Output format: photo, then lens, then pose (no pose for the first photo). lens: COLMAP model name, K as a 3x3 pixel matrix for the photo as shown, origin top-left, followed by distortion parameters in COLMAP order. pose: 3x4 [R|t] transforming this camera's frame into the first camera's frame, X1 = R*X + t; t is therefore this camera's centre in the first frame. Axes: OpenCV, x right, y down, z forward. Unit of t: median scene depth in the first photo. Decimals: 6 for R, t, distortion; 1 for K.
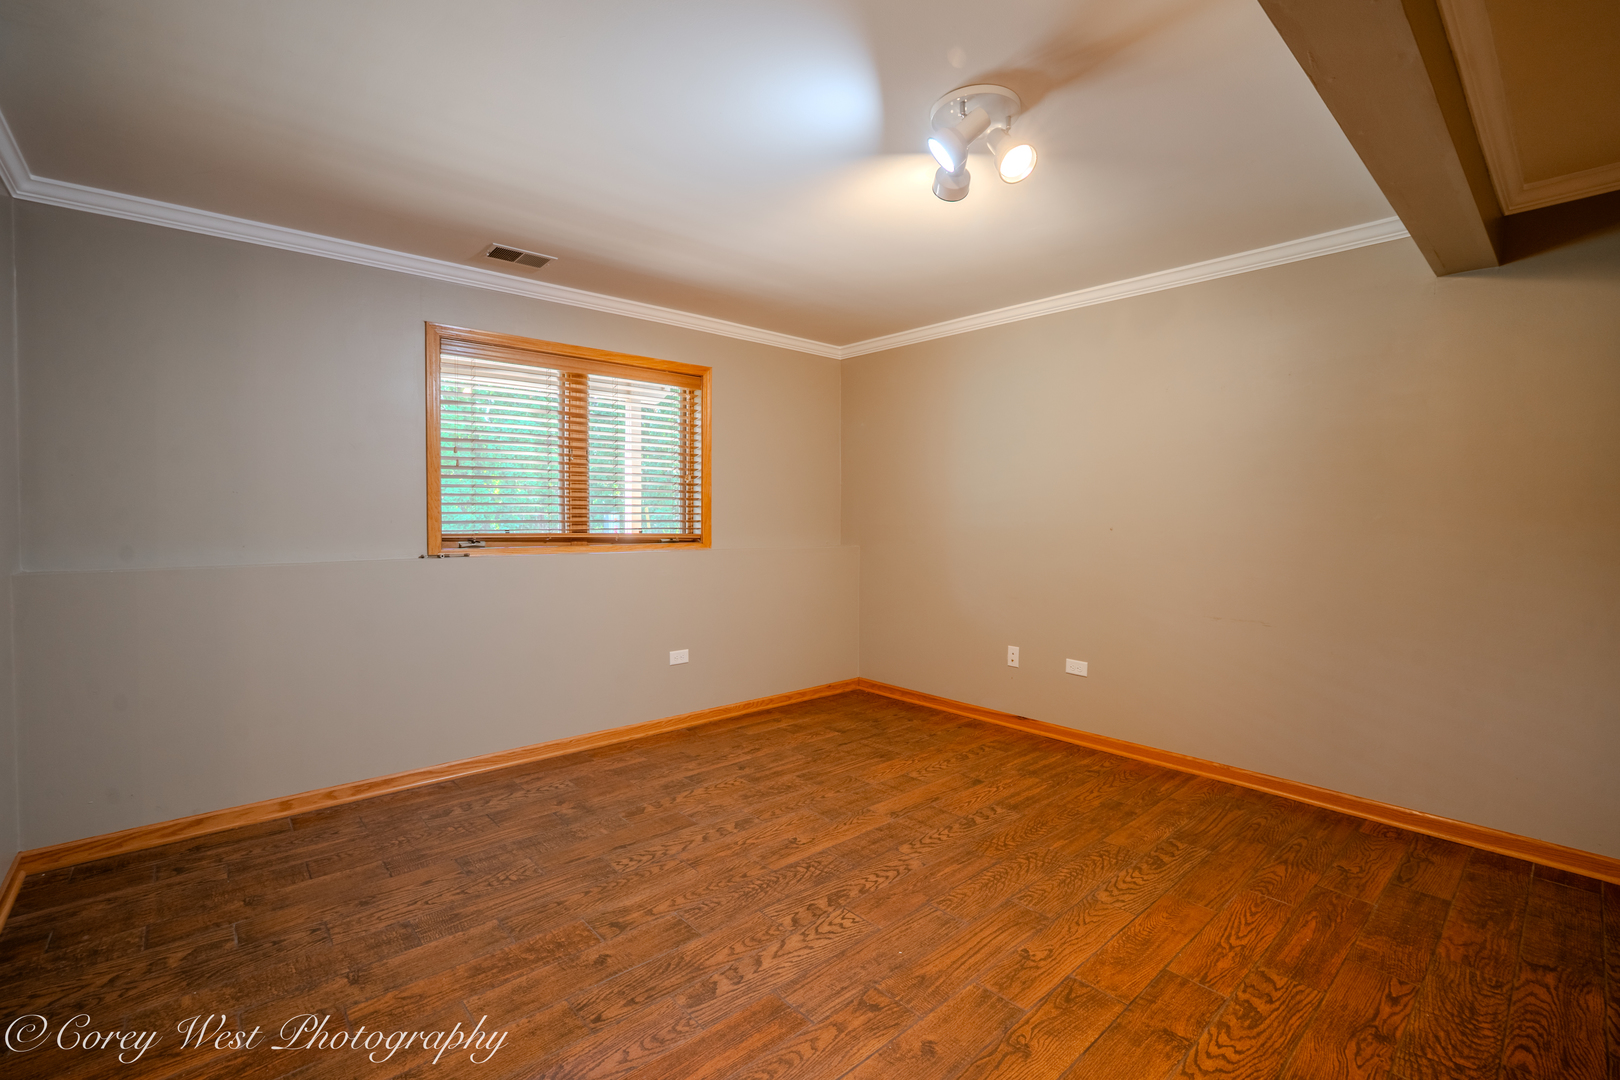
lens RADIAL K [[715.8, 0, 779.2], [0, 715.8, 535.4], [0, 0, 1]] dist [-0.046203, 0.013215]
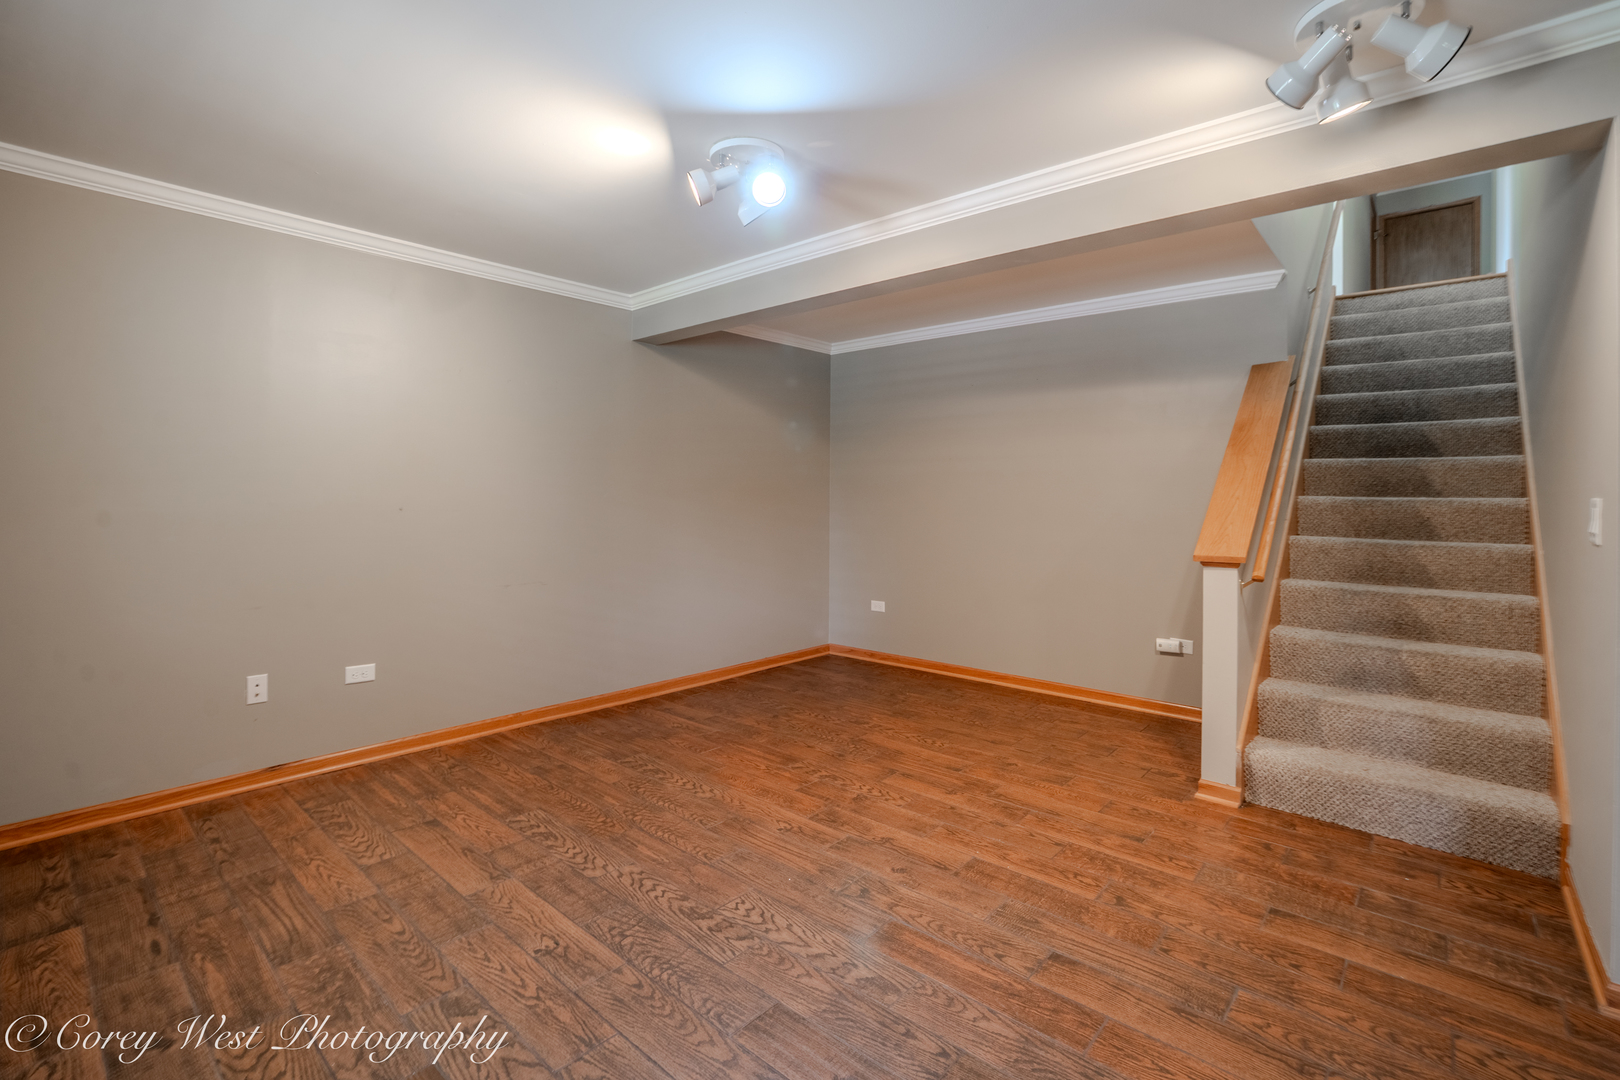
lens RADIAL K [[715.8, 0, 835.7], [0, 715.8, 495.5], [0, 0, 1]] dist [-0.046203, 0.013215]
pose [[-0.157757, -0.002131, 0.987476, -0.724148], [0.022313, 0.999735, 0.005722, -0.030038], [-0.987226, 0.022936, -0.157668, 0.807728]]
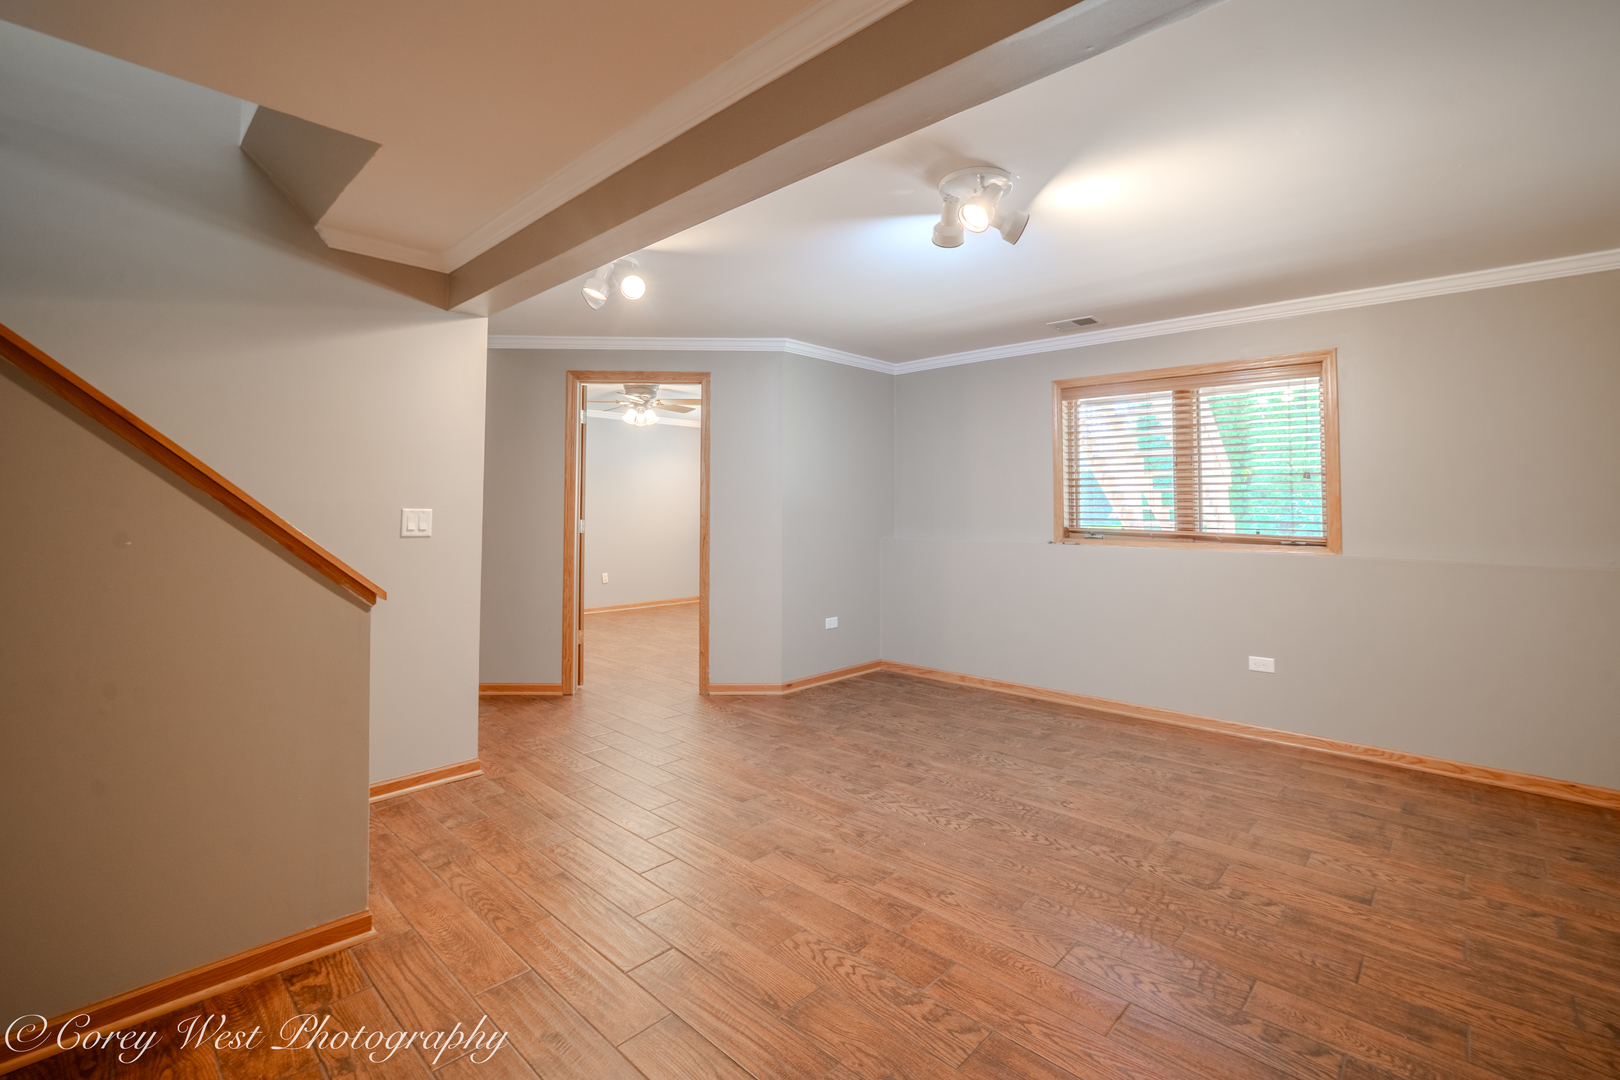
lens RADIAL K [[715.8, 0, 843.3], [0, 715.8, 492.6], [0, 0, 1]] dist [-0.046203, 0.013215]
pose [[0.131772, -0.024387, -0.990980, 1.103502], [-0.034123, 0.998993, -0.029121, -0.020132], [0.990693, 0.037652, 0.130807, 0.478599]]
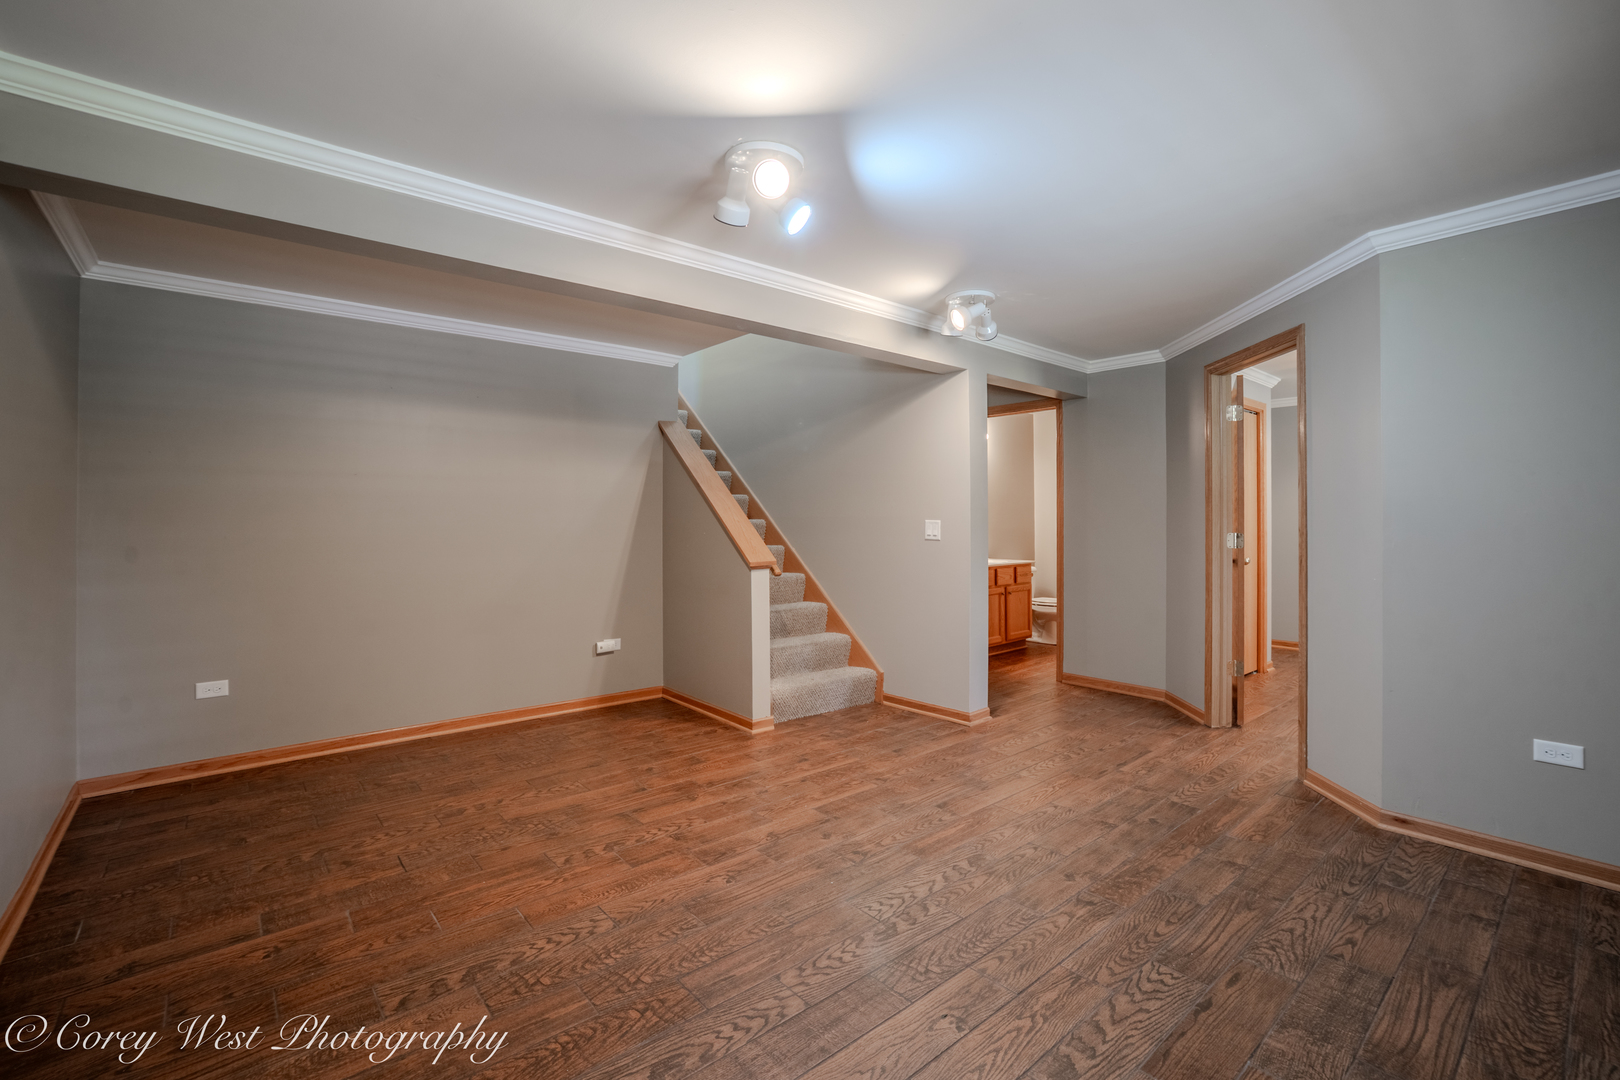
lens RADIAL K [[715.8, 0, 779.7], [0, 715.8, 511.9], [0, 0, 1]] dist [-0.046203, 0.013215]
pose [[-0.999659, -0.000825, 0.026081, 0.170220], [-0.000350, 0.999834, 0.018233, -0.054120], [-0.026091, 0.018218, -0.999494, 1.637388]]
